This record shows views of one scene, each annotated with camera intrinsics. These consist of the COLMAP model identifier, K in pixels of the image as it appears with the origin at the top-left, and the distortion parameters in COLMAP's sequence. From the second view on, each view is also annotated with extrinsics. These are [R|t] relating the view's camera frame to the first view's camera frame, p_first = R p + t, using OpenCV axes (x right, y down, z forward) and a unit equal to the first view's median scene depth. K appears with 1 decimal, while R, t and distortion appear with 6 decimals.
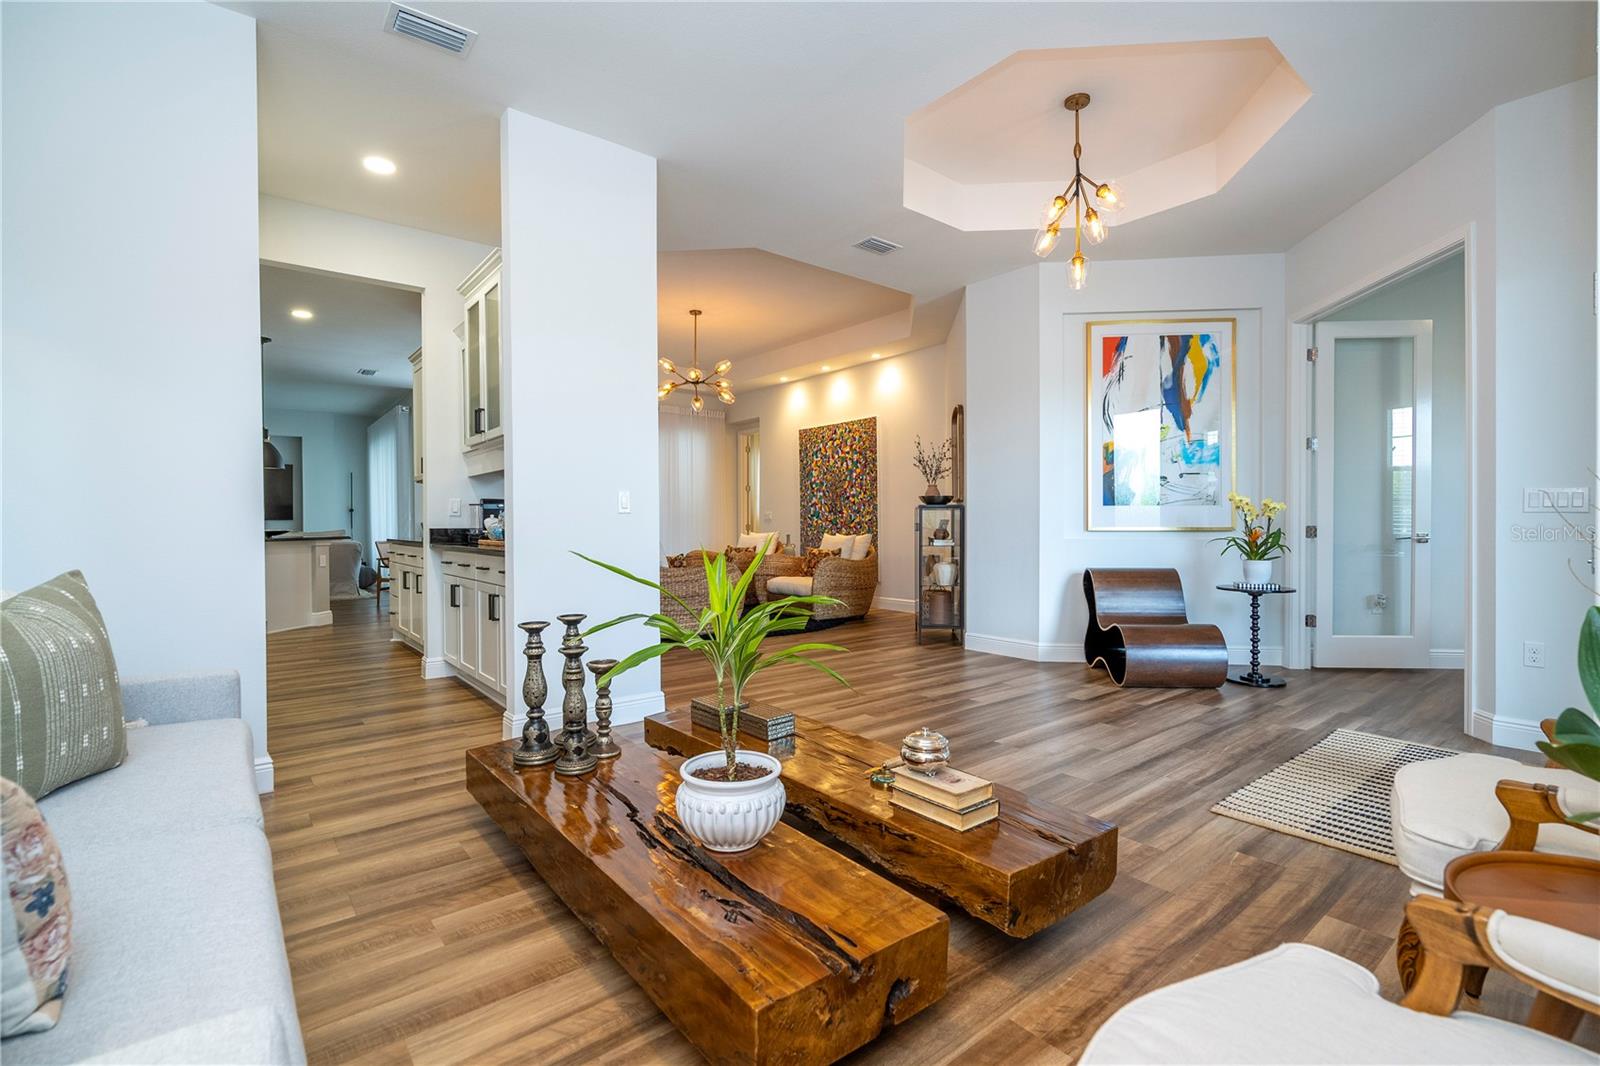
lens RADIAL K [[722.3, 0, 801.1], [0, 722.3, 530.6], [0, 0, 1]] dist [-0.004393, 0.003529]
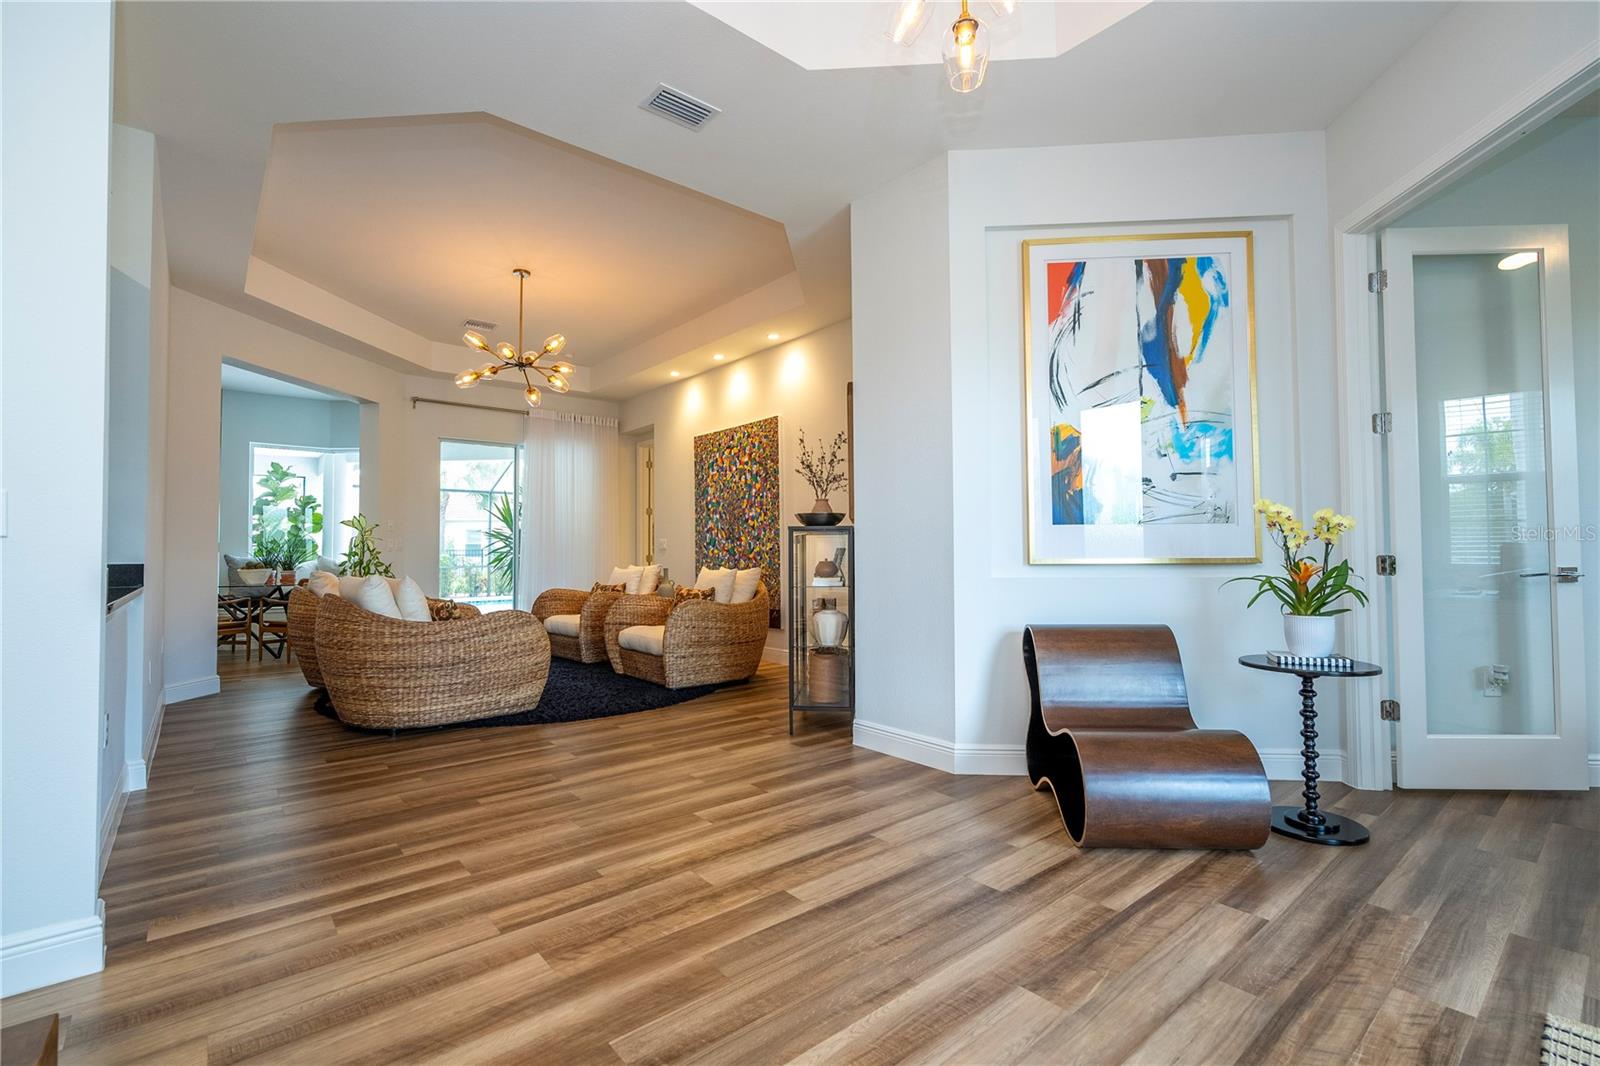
lens RADIAL K [[722.3, 0, 802.4], [0, 722.3, 530.3], [0, 0, 1]] dist [-0.004393, 0.003529]
pose [[0.999840, -0.003384, 0.017540, 0.187640], [0.004108, 0.999134, -0.041408, -0.004386], [-0.017385, 0.041473, 0.998988, 0.370987]]
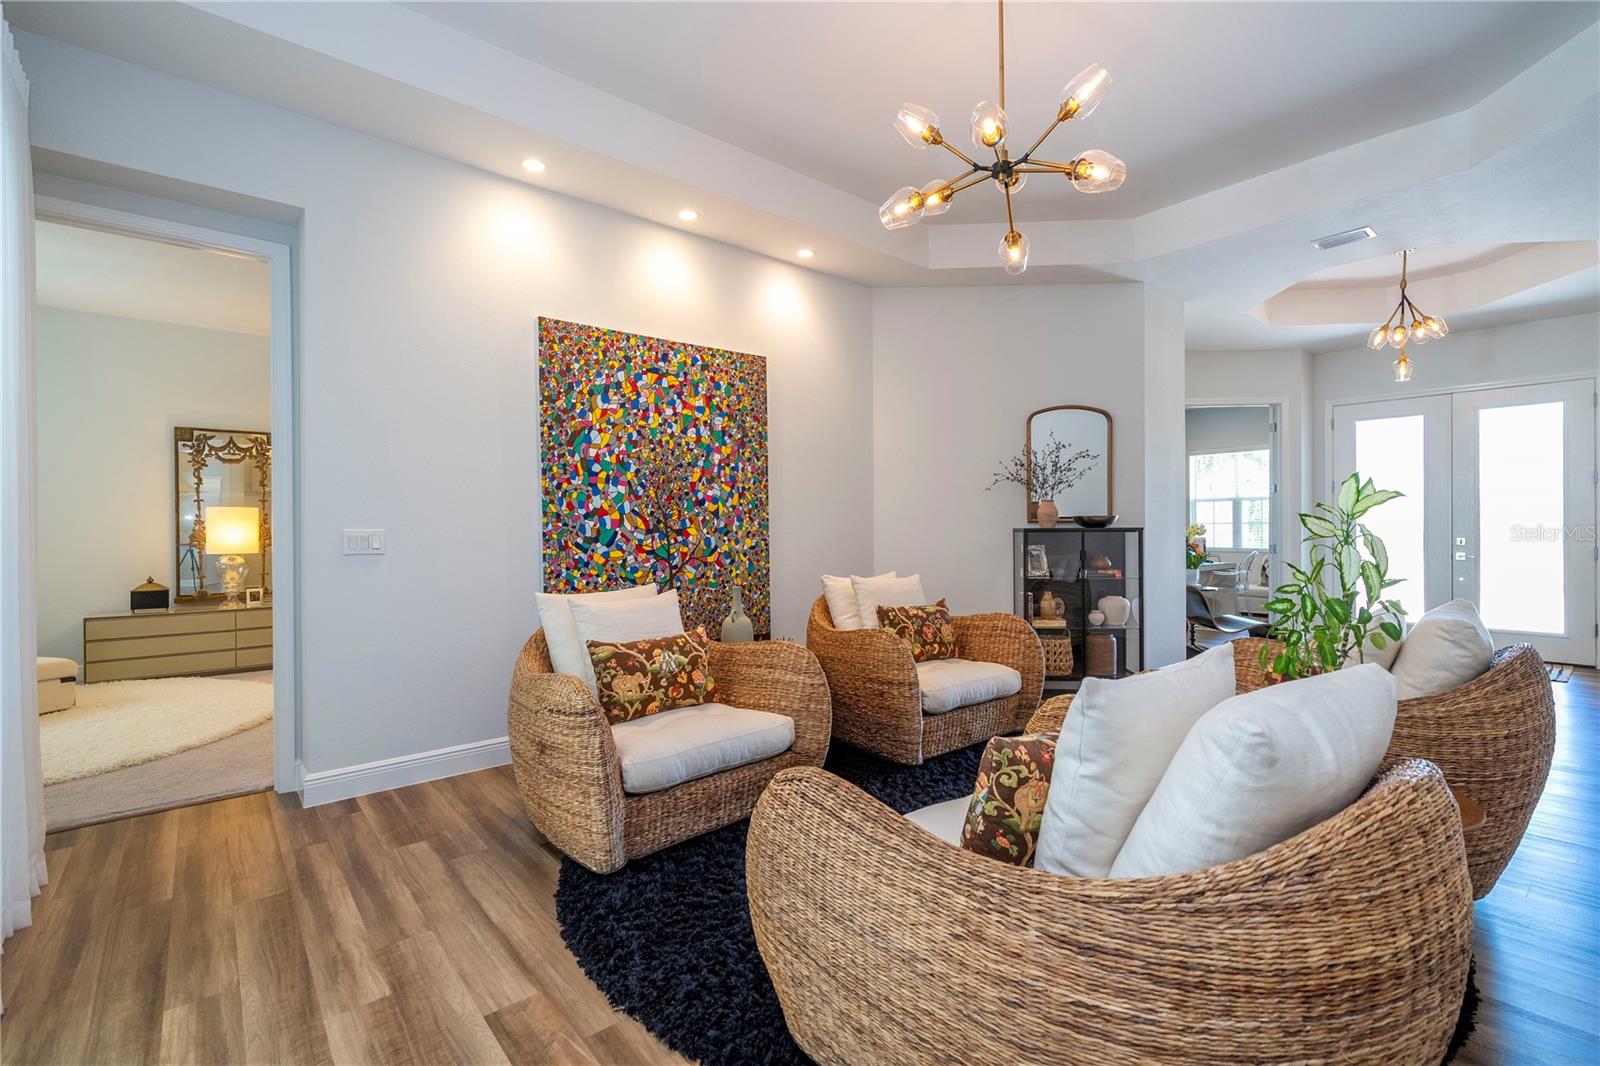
lens RADIAL K [[722.3, 0, 801.1], [0, 722.3, 530.3], [0, 0, 1]] dist [-0.004393, 0.003529]
pose [[-0.024461, -0.001124, 0.999700, -0.707879], [0.015000, 0.999886, 0.001491, -0.044996], [-0.999588, 0.015032, -0.024441, 1.592954]]
